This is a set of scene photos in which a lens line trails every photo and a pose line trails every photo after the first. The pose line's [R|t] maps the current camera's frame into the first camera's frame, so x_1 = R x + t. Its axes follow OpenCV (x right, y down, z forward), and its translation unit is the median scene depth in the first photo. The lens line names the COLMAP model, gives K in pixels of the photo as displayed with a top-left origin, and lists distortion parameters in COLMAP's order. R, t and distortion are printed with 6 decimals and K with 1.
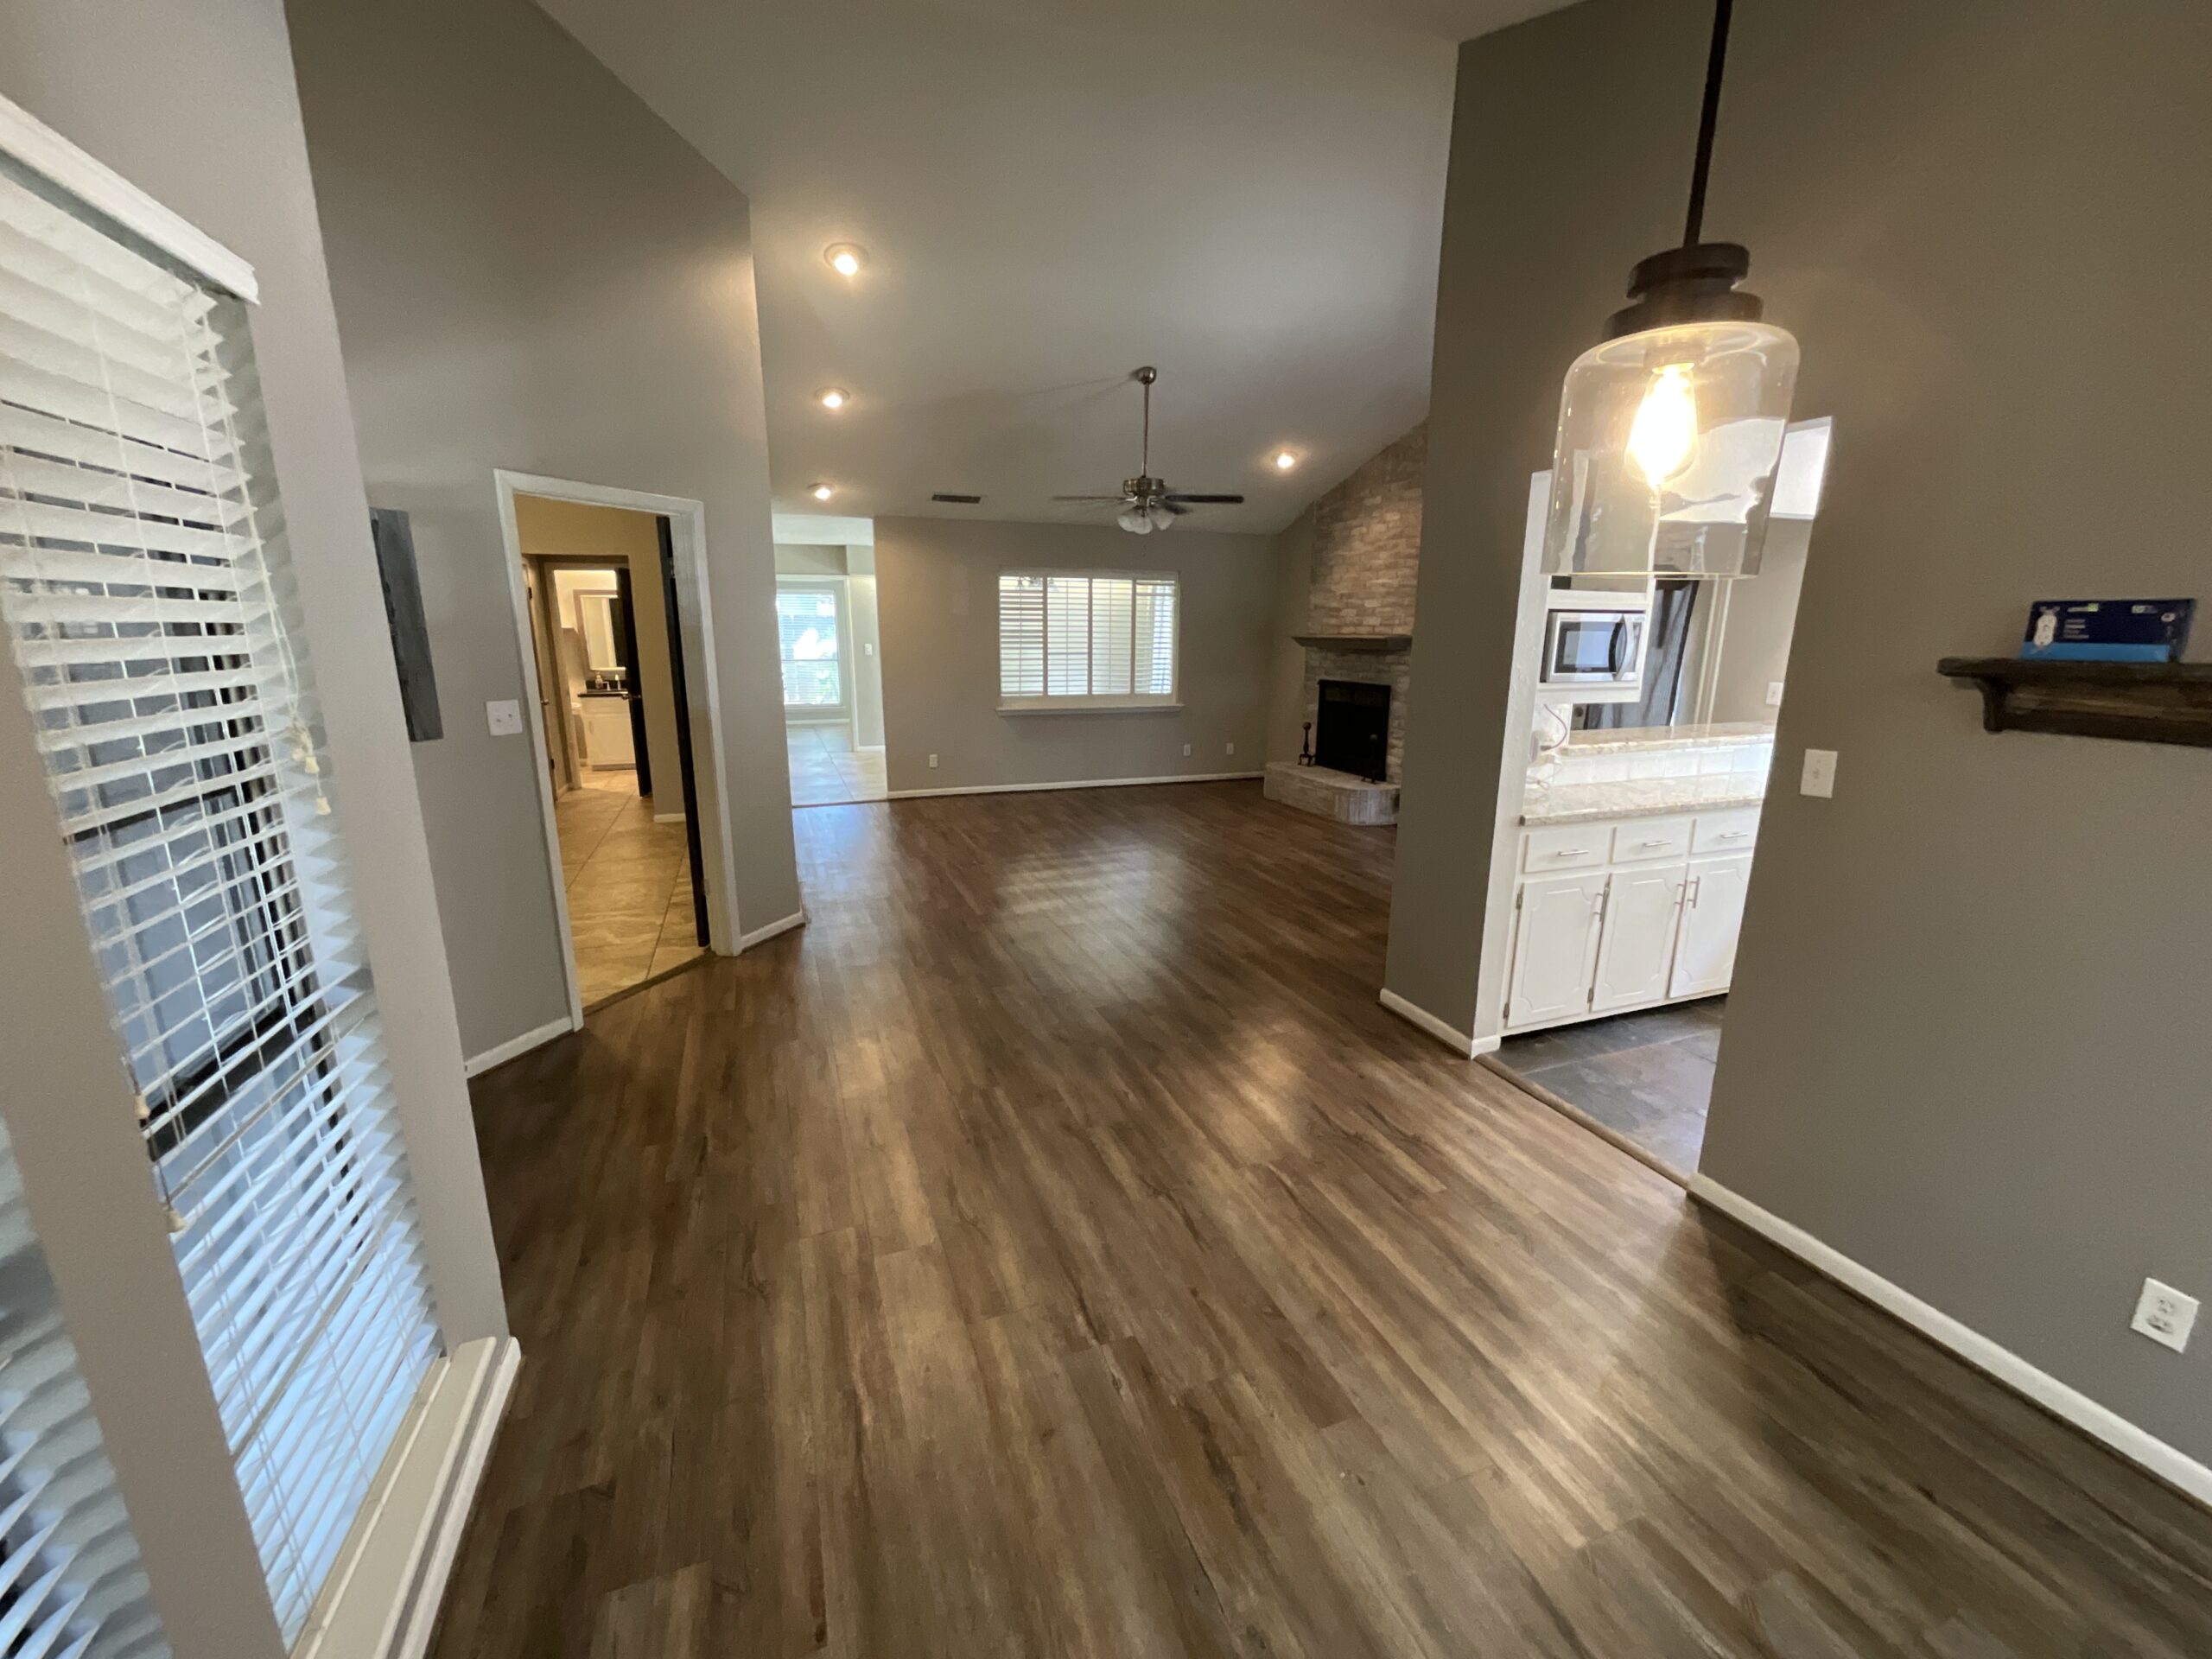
lens RADIAL K [[898.2, 0, 1103.8], [0, 898.2, 827.9], [0, 0, 1]] dist [0.001092, 0.000775]
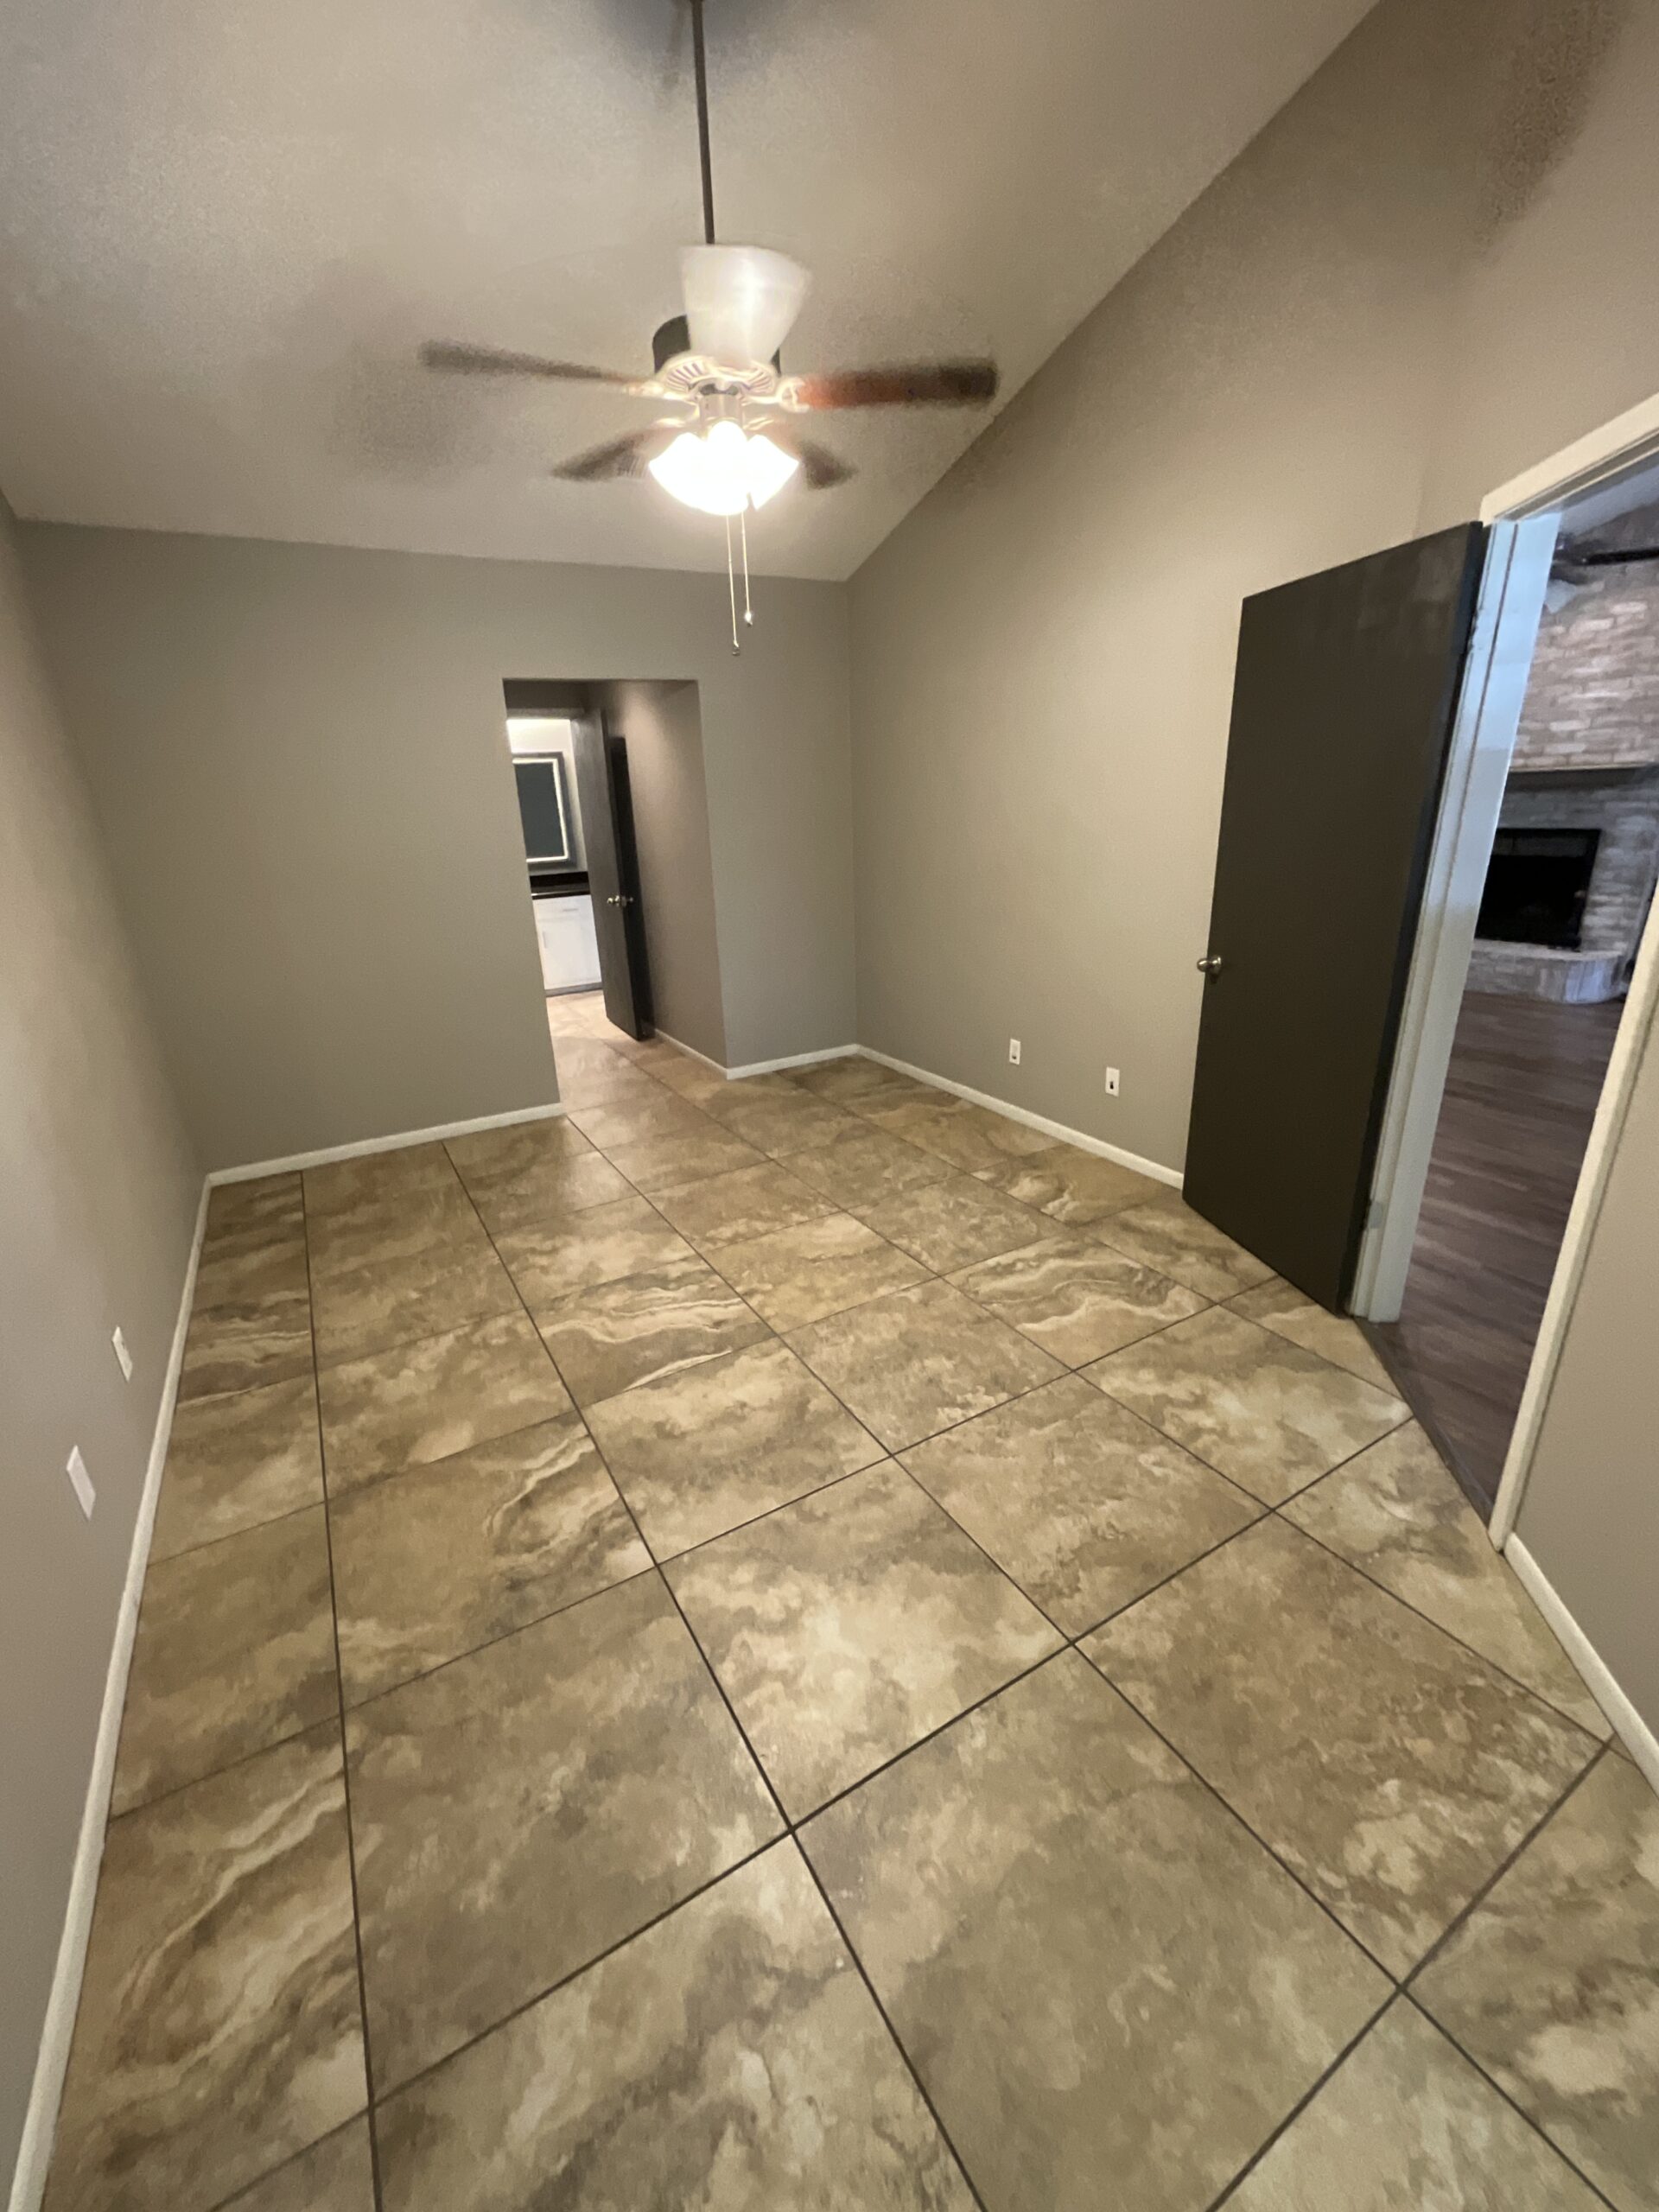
lens RADIAL K [[889.2, 0, 822.5], [0, 889.2, 1102.8], [0, 0, 1]] dist [0.000581, 0.000174]
pose [[0.985450, -0.096123, 0.140174, -0.515048], [0.080041, 0.989998, 0.116180, -0.062377], [-0.149940, -0.103269, 0.983287, 0.286791]]
